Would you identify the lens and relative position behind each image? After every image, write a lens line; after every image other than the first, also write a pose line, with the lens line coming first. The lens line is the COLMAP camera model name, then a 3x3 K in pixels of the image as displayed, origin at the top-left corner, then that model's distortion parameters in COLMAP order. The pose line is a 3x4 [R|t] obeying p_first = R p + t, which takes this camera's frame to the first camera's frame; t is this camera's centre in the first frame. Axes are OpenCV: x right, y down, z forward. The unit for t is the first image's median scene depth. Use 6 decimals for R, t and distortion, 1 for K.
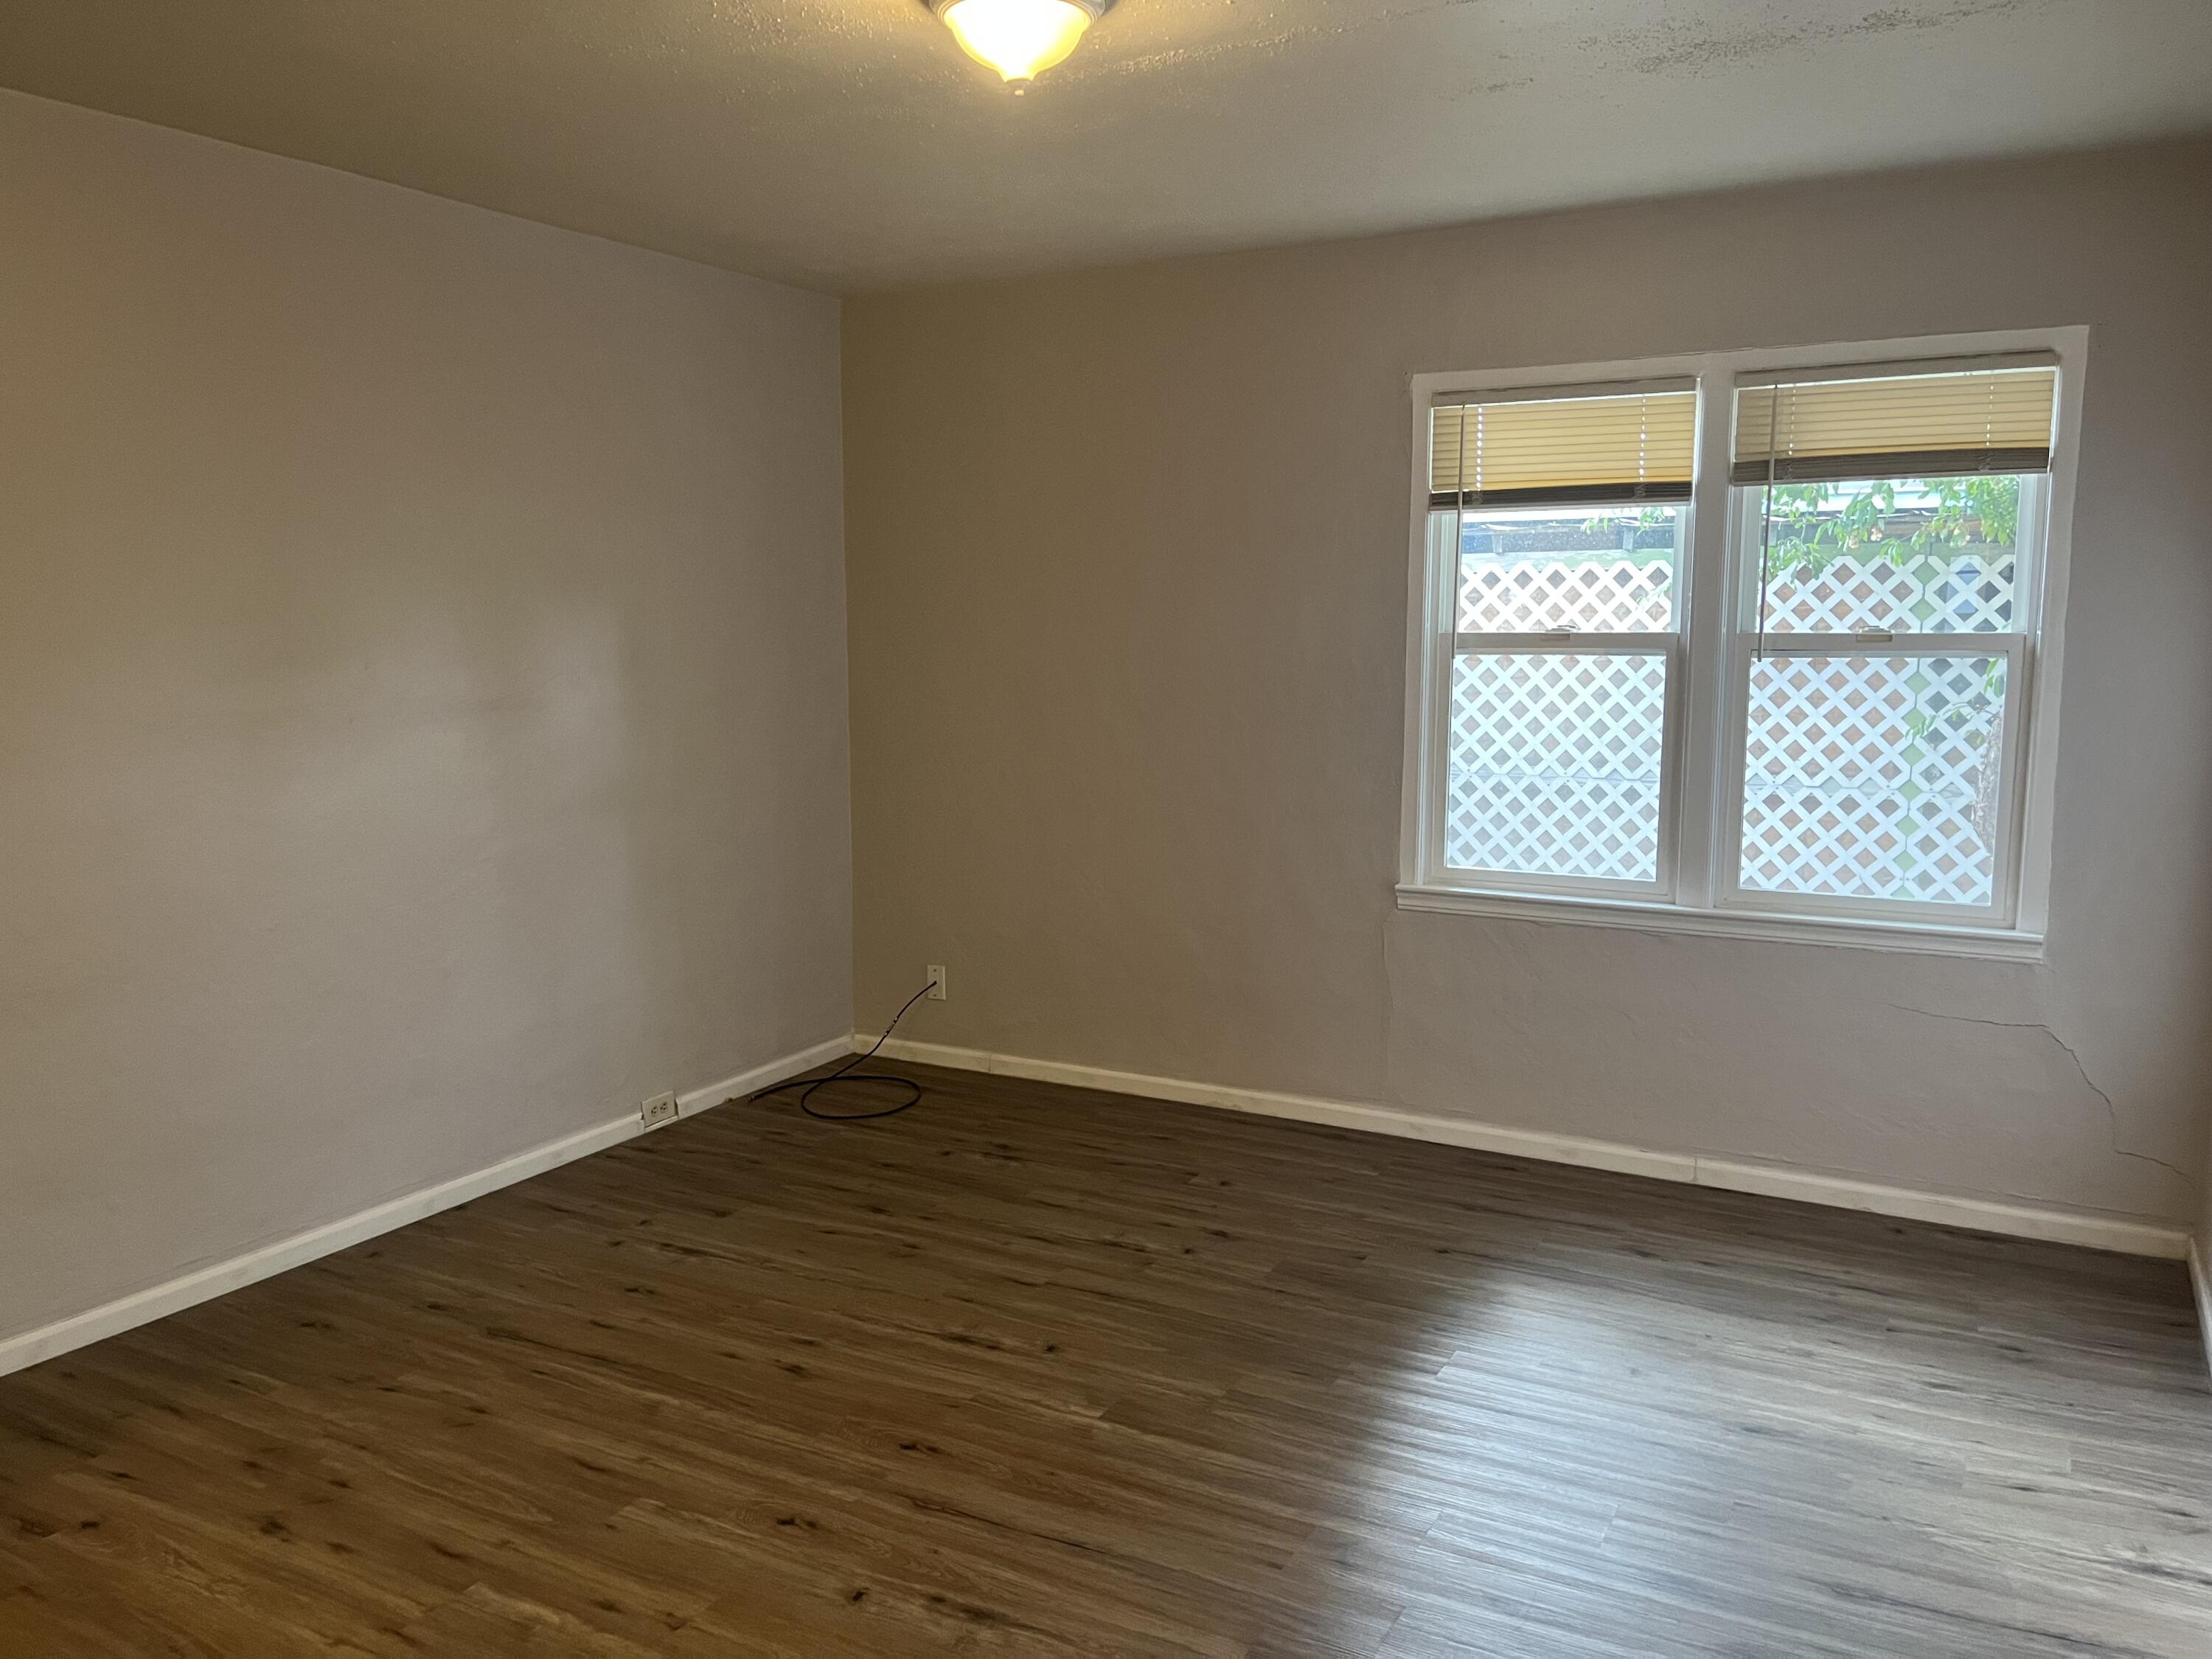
lens RADIAL K [[1683.3, 0, 1103.2], [0, 1683.3, 833.2], [0, 0, 1]] dist [0.040896, -0.043343]
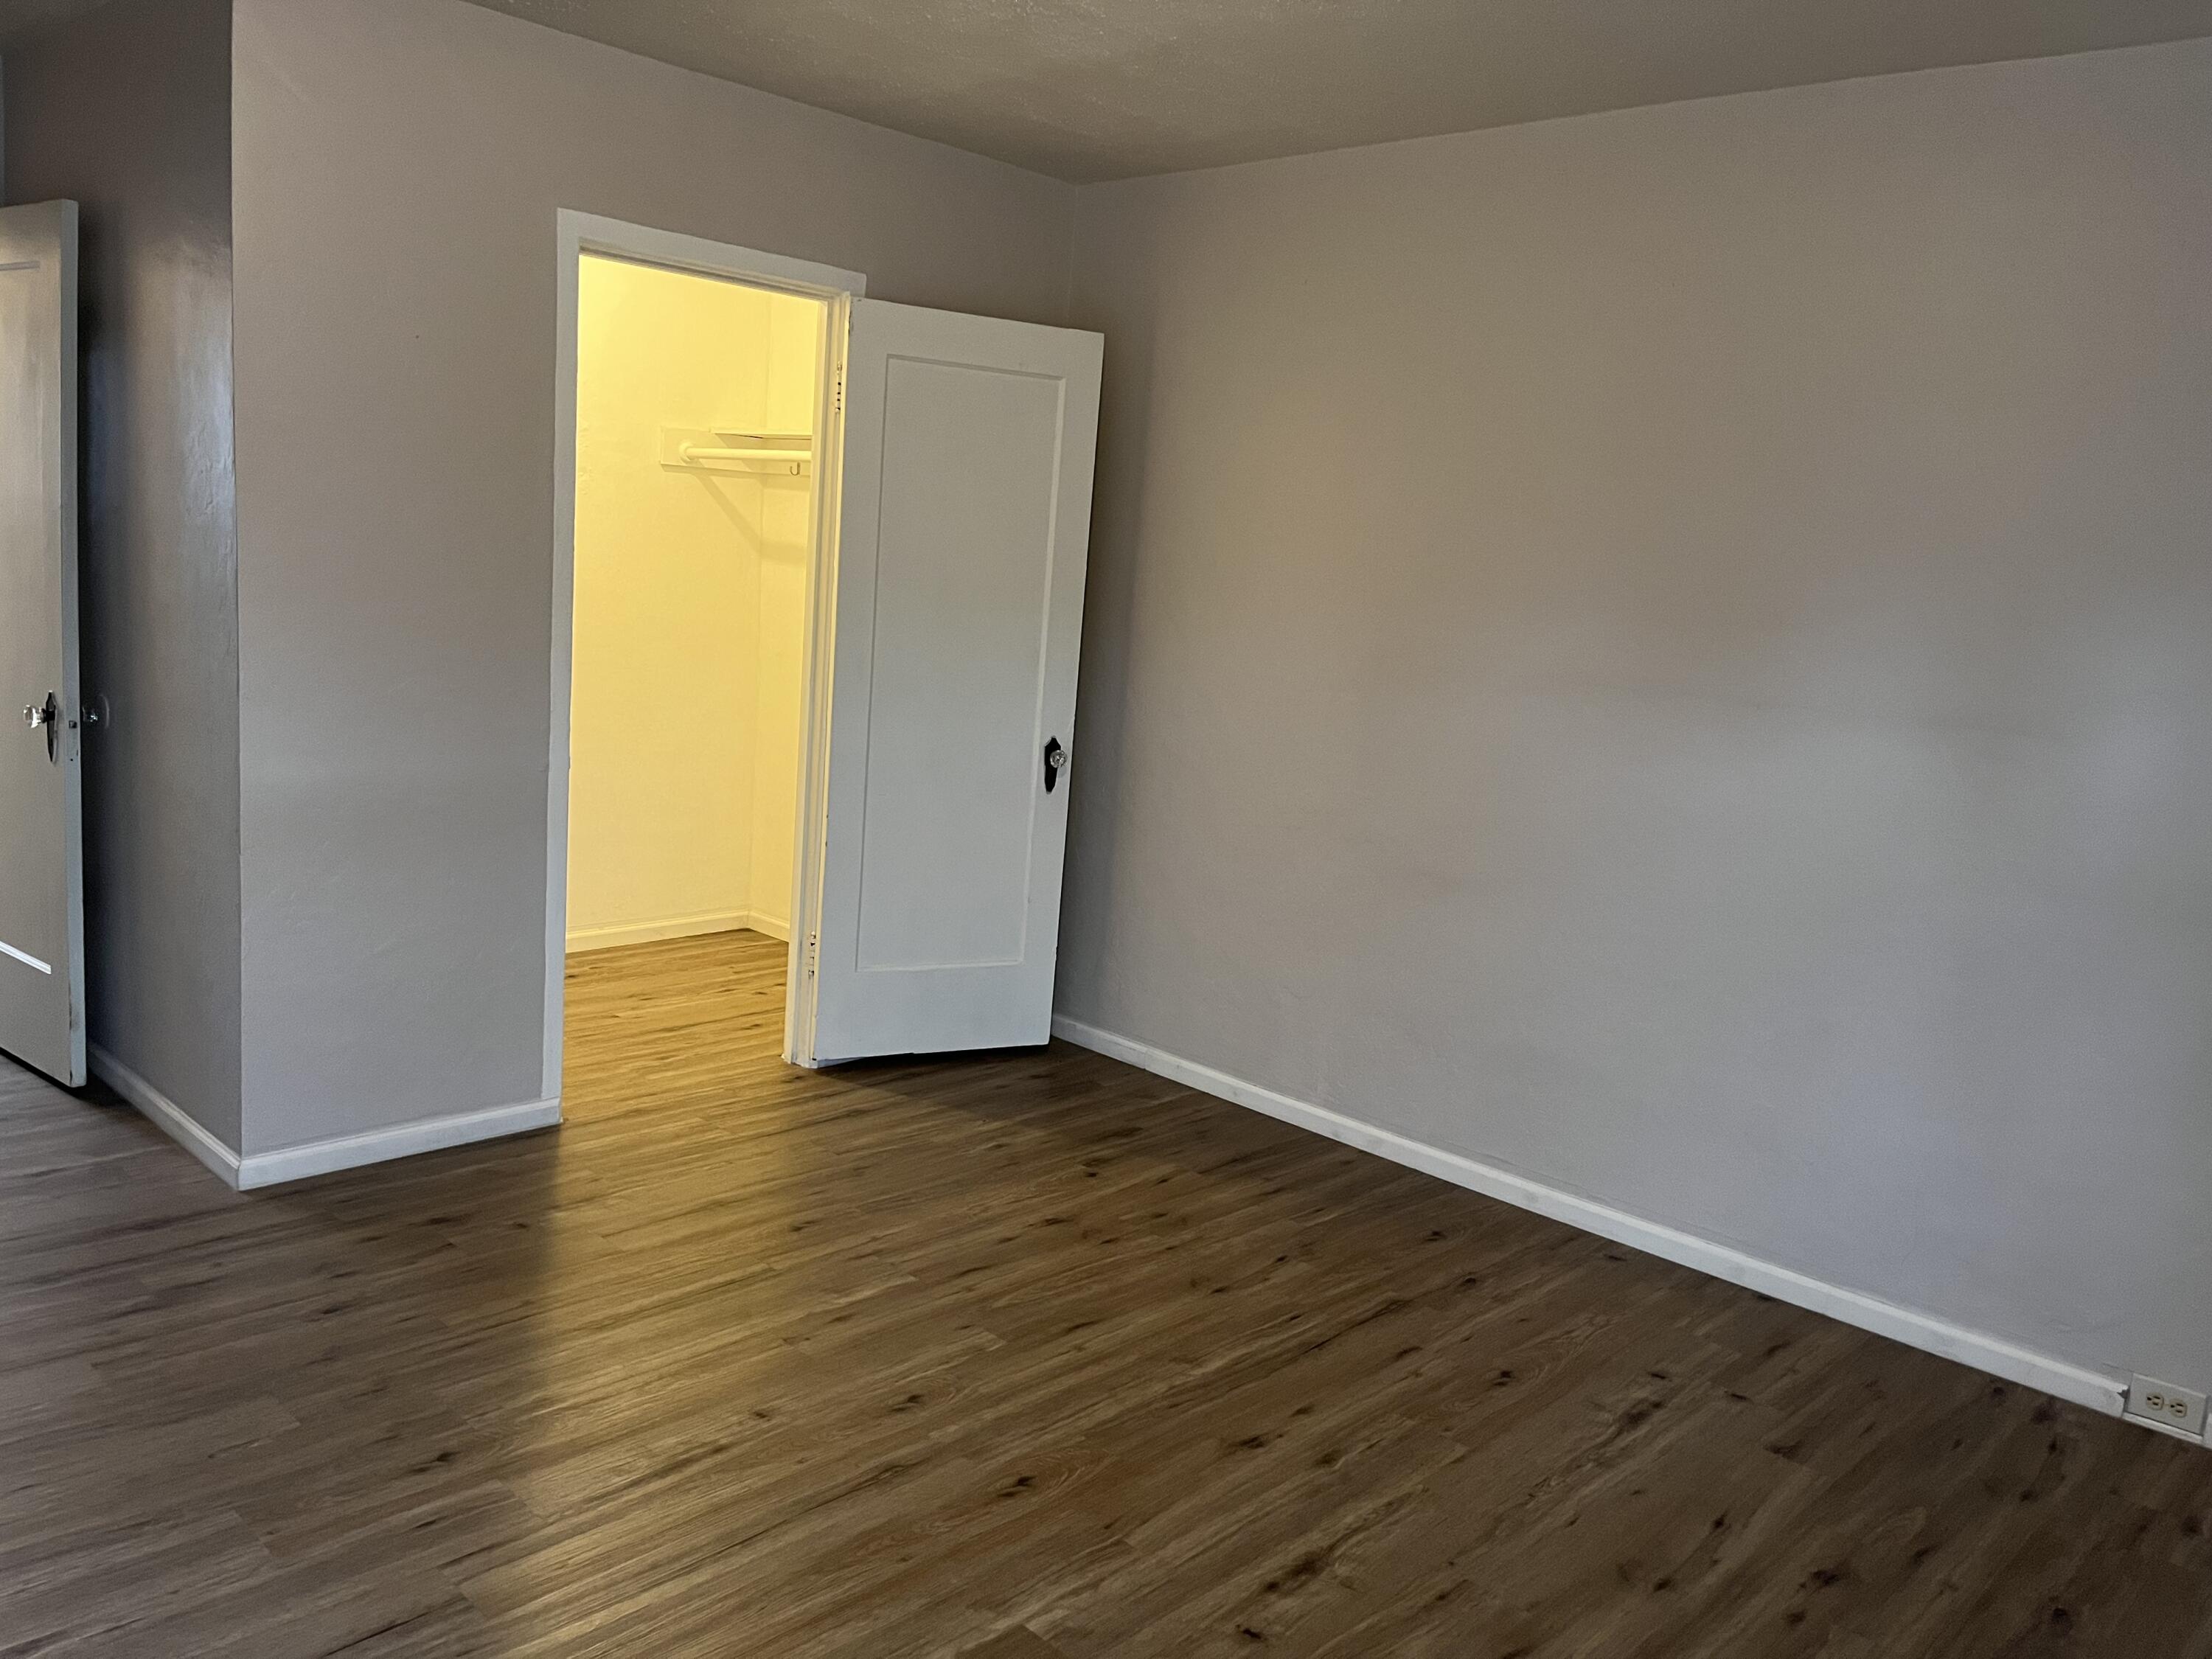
lens RADIAL K [[1683.3, 0, 1102.1], [0, 1683.3, 825.4], [0, 0, 1]] dist [0.040896, -0.043343]
pose [[-0.262499, 0.137222, -0.955125, 0.572209], [-0.194915, 0.961891, 0.191763, -0.121137], [0.945041, 0.236506, -0.225748, 0.992409]]
